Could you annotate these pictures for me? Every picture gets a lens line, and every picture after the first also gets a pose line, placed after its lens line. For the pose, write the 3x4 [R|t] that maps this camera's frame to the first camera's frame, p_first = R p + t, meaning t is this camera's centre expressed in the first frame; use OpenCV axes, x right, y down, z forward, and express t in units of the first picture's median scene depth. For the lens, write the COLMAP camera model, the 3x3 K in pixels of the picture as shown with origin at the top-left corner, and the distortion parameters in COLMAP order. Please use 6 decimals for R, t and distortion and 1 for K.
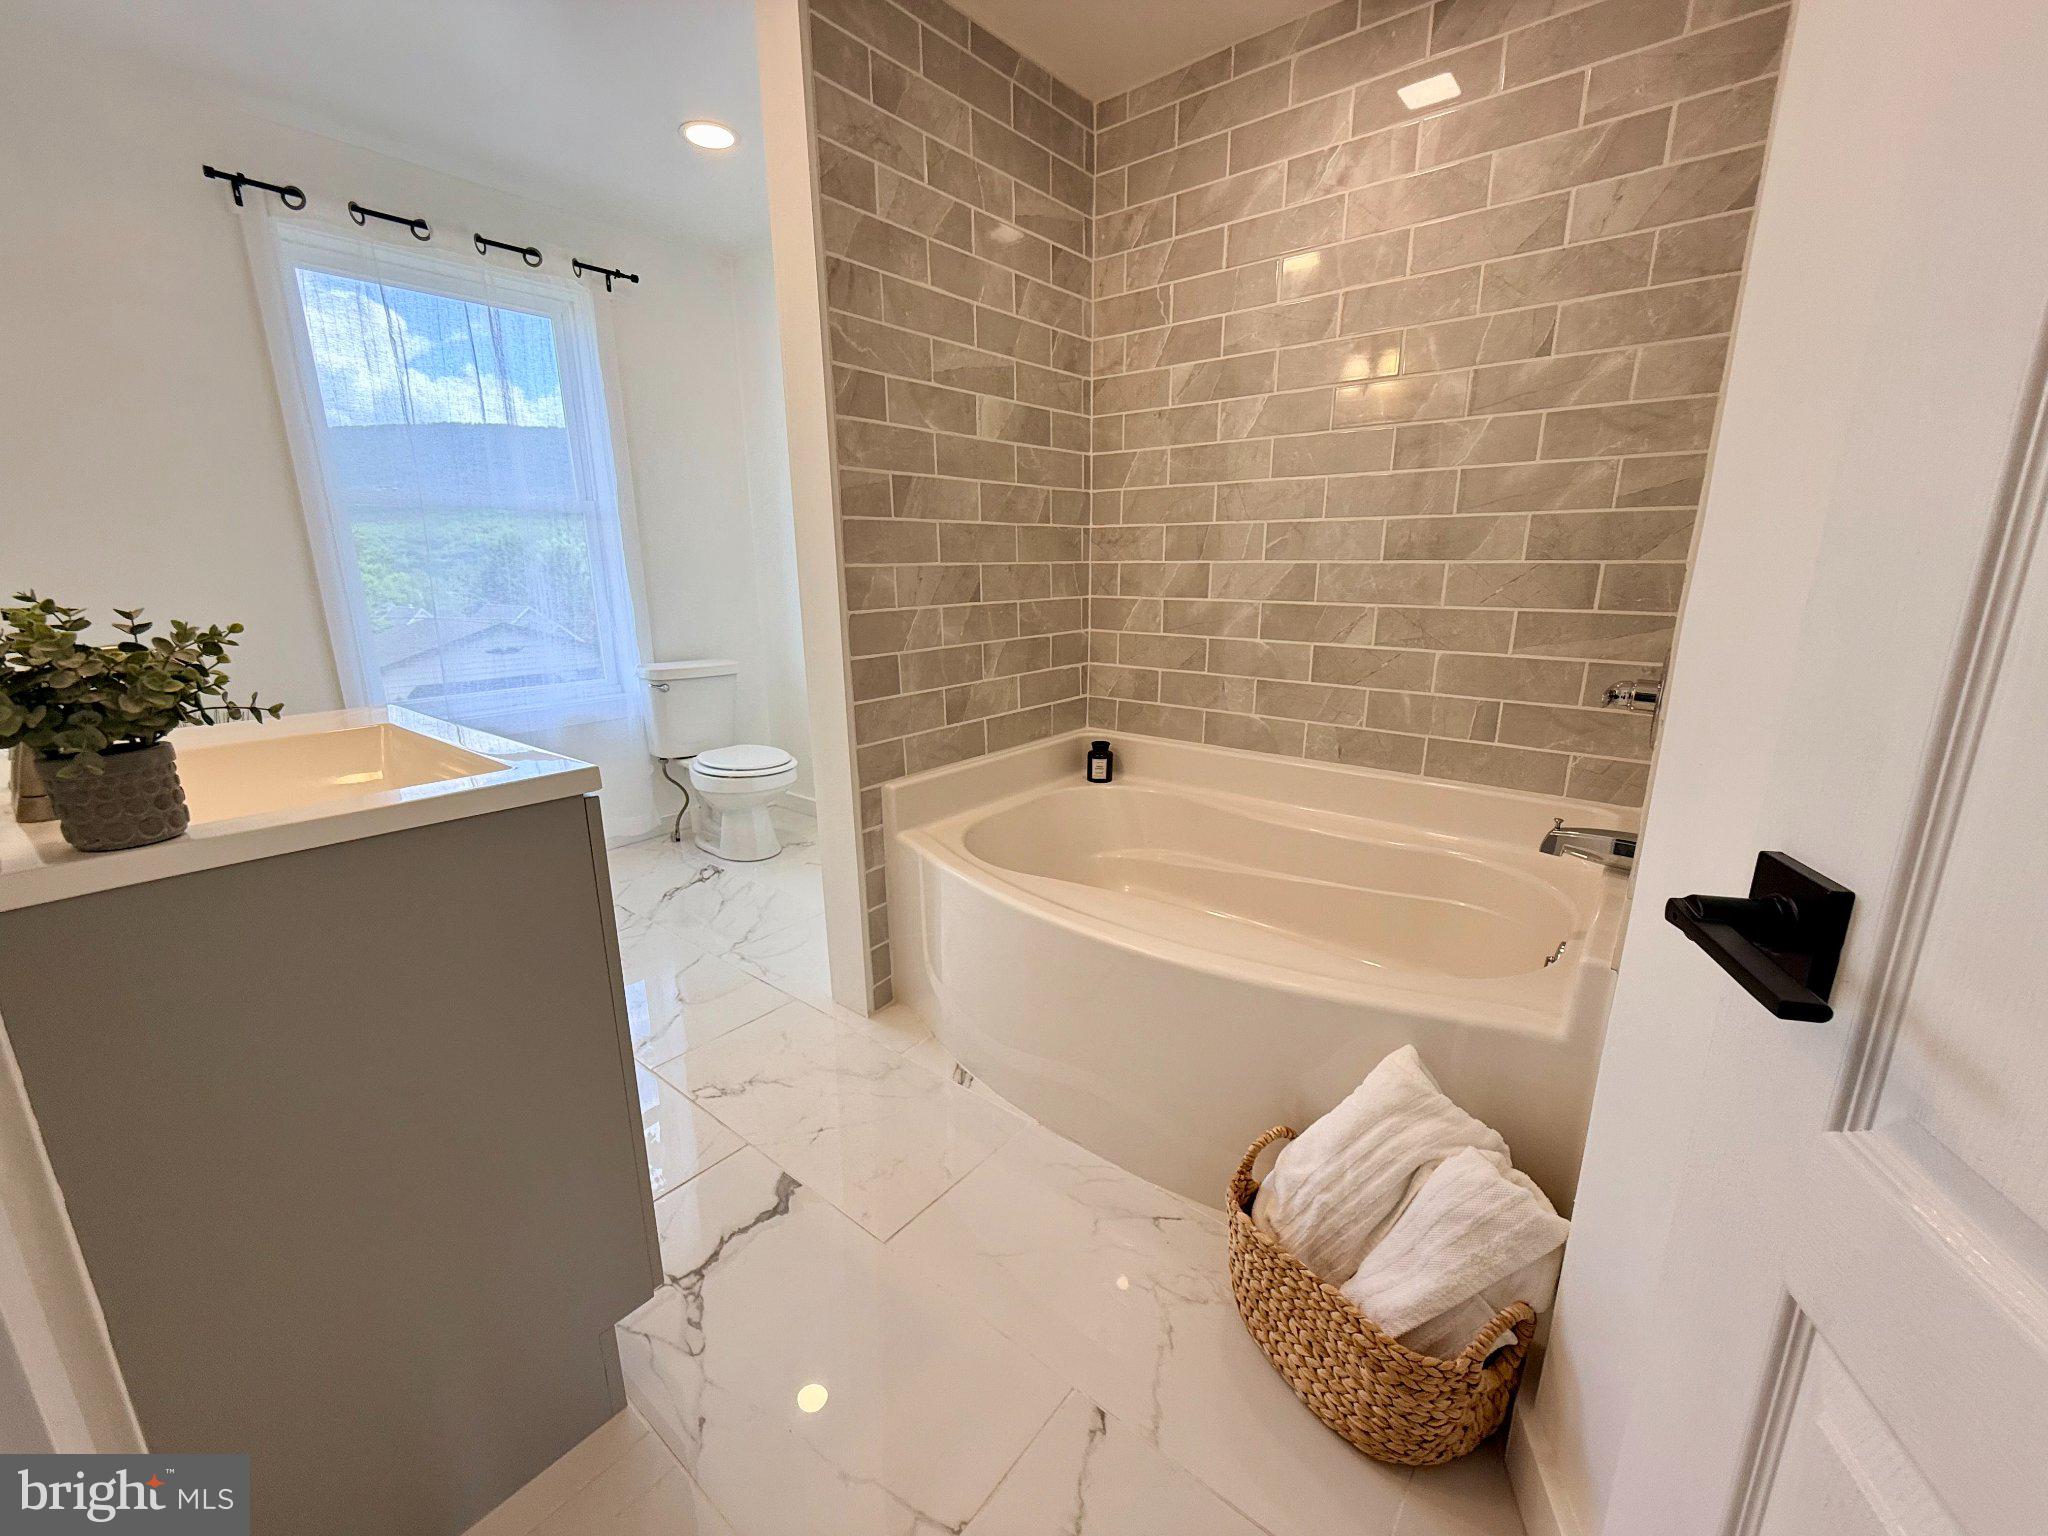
lens RADIAL K [[821.4, 0, 1031.3], [0, 821.4, 769.2], [0, 0, 1]] dist [0.001778, -0.001083]
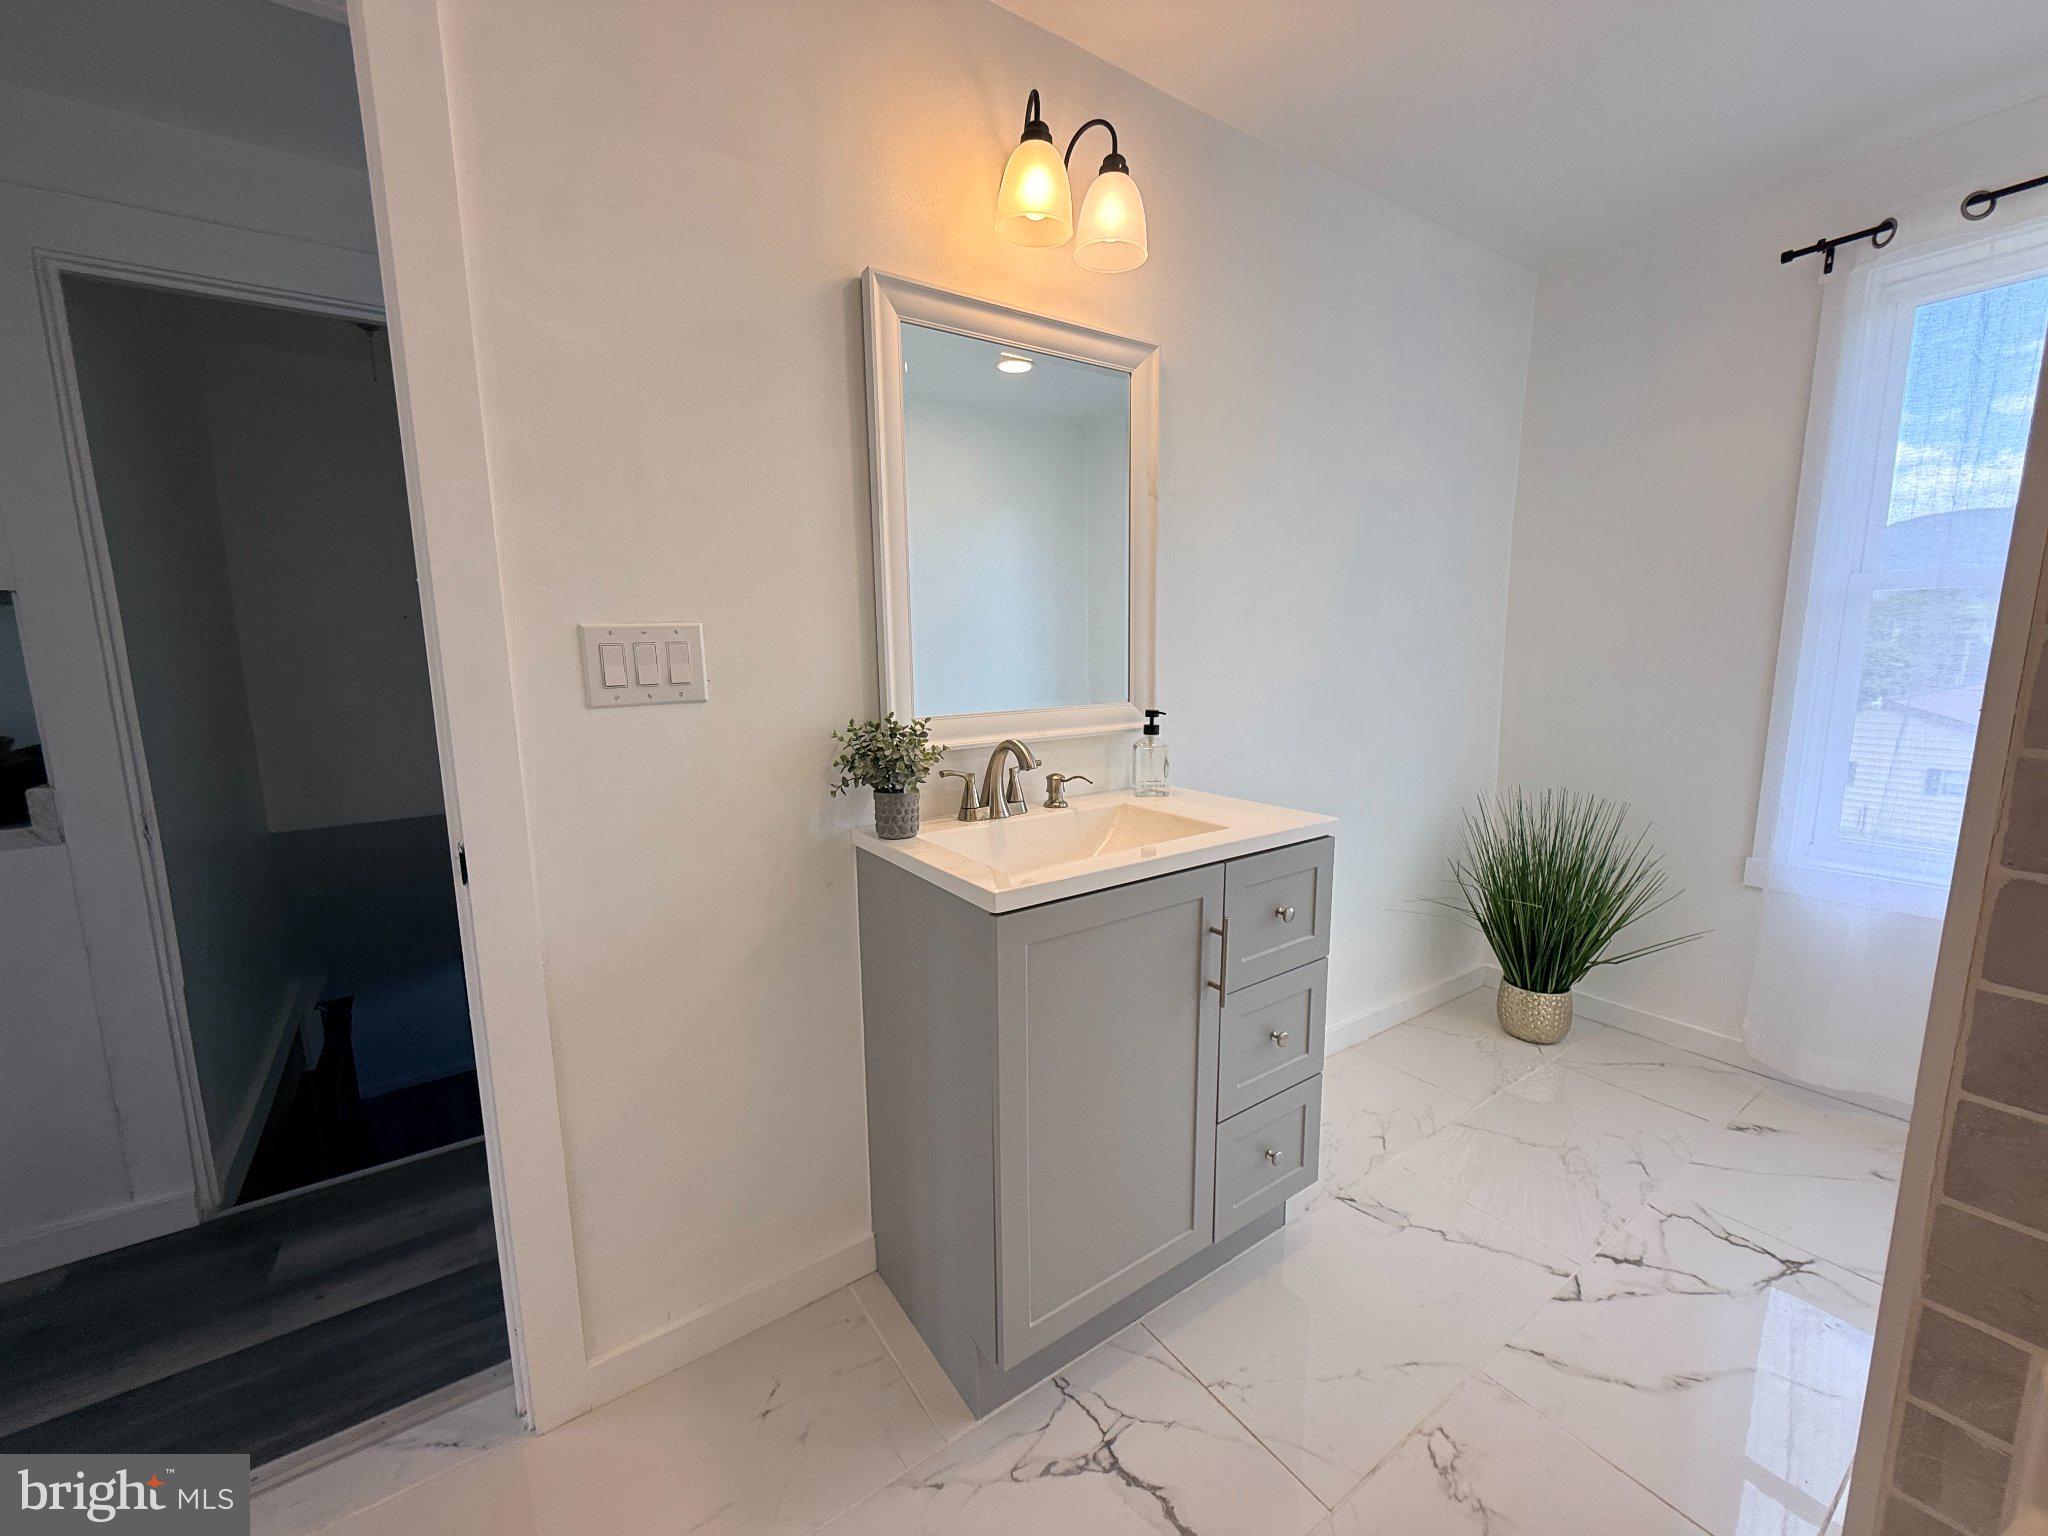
lens RADIAL K [[821.4, 0, 1027.5], [0, 821.4, 771.1], [0, 0, 1]] dist [0.001778, -0.001083]
pose [[-0.283997, 0.161564, -0.945115, 0.328344], [-0.219663, 0.948522, 0.228153, -0.280833], [0.933324, 0.272402, -0.233888, 0.827379]]
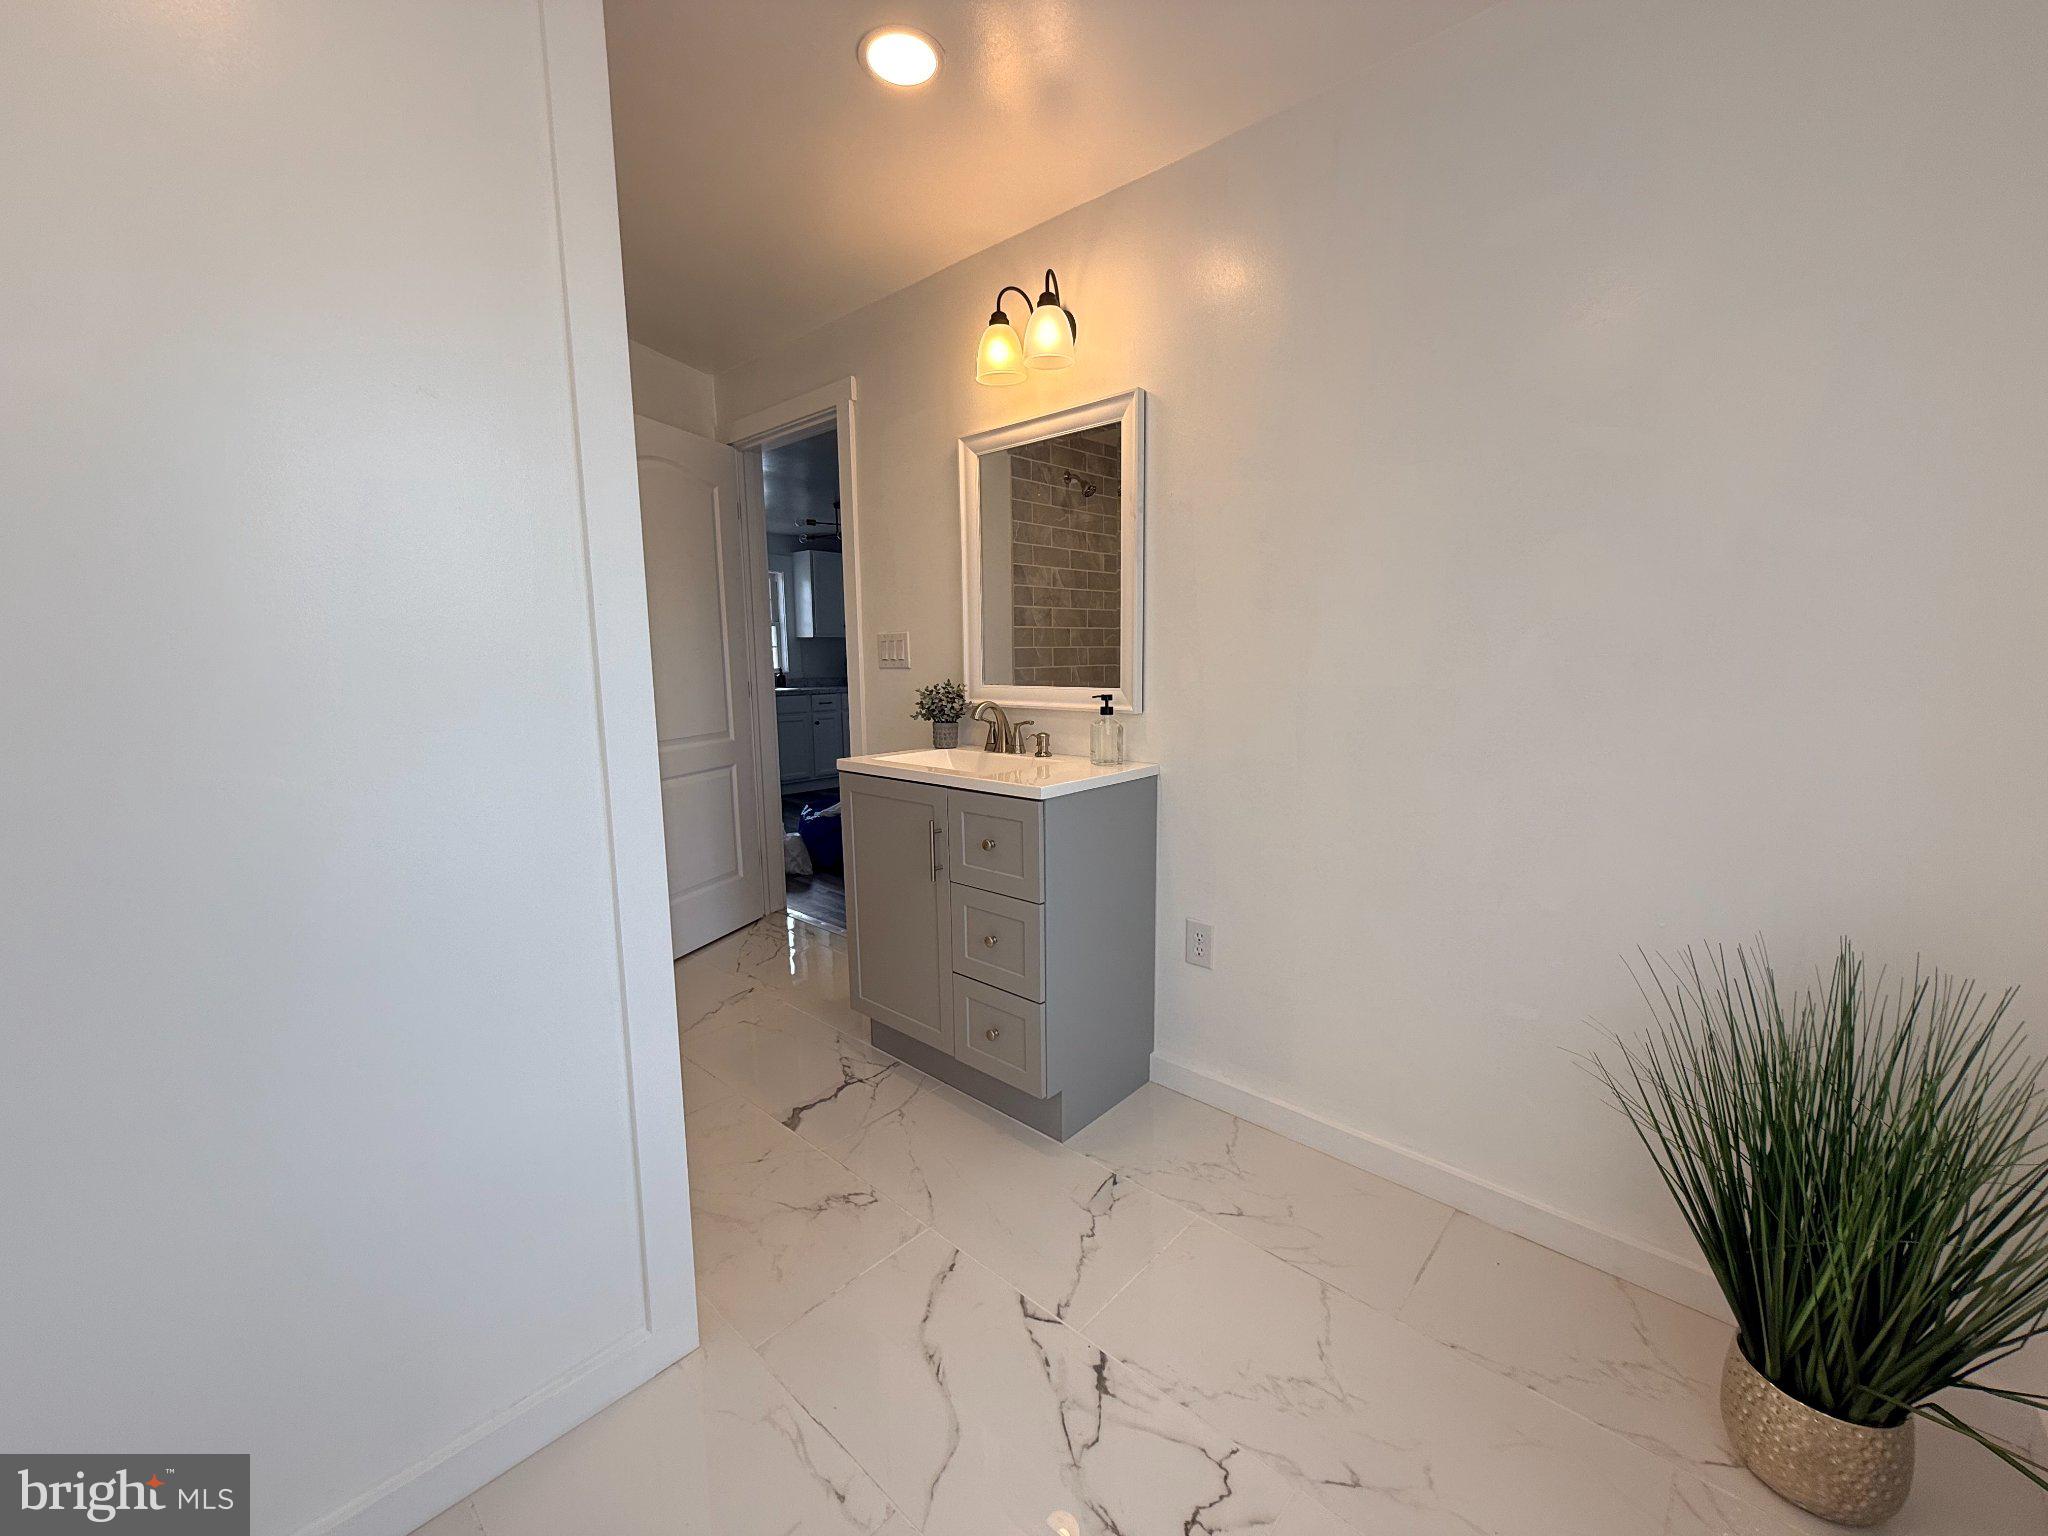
lens RADIAL K [[821.4, 0, 1027.8], [0, 821.4, 769.4], [0, 0, 1]] dist [0.001778, -0.001083]
pose [[-0.997862, 0.007190, 0.064964, -0.808356], [0.031388, 0.924531, 0.379812, -0.565529], [-0.057330, 0.381039, -0.922780, 2.084439]]
